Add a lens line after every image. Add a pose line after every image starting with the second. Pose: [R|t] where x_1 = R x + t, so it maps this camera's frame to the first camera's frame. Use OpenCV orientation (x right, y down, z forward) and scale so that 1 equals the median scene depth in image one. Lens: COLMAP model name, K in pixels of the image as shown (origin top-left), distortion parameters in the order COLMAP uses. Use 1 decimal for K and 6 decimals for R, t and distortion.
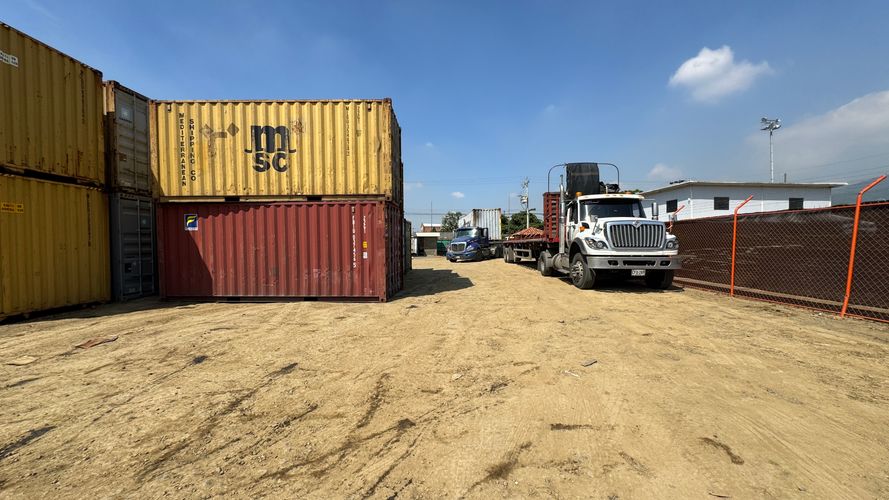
lens RADIAL K [[354.7, 0, 443.9], [0, 354.7, 250.8], [0, 0, 1]] dist [-0.002746, 0.000018]
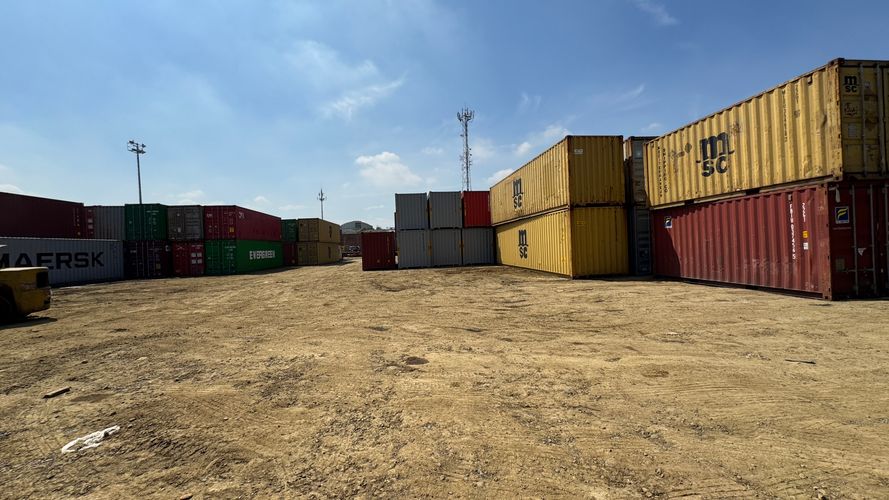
lens RADIAL K [[354.1, 0, 444.8], [0, 354.1, 250.9], [0, 0, 1]] dist [-0.001819, 0.000428]
pose [[0.115195, 0.012259, -0.993267, 0.571785], [0.018840, 0.999717, 0.014524, -0.005590], [0.993164, -0.020386, 0.114931, -0.024825]]
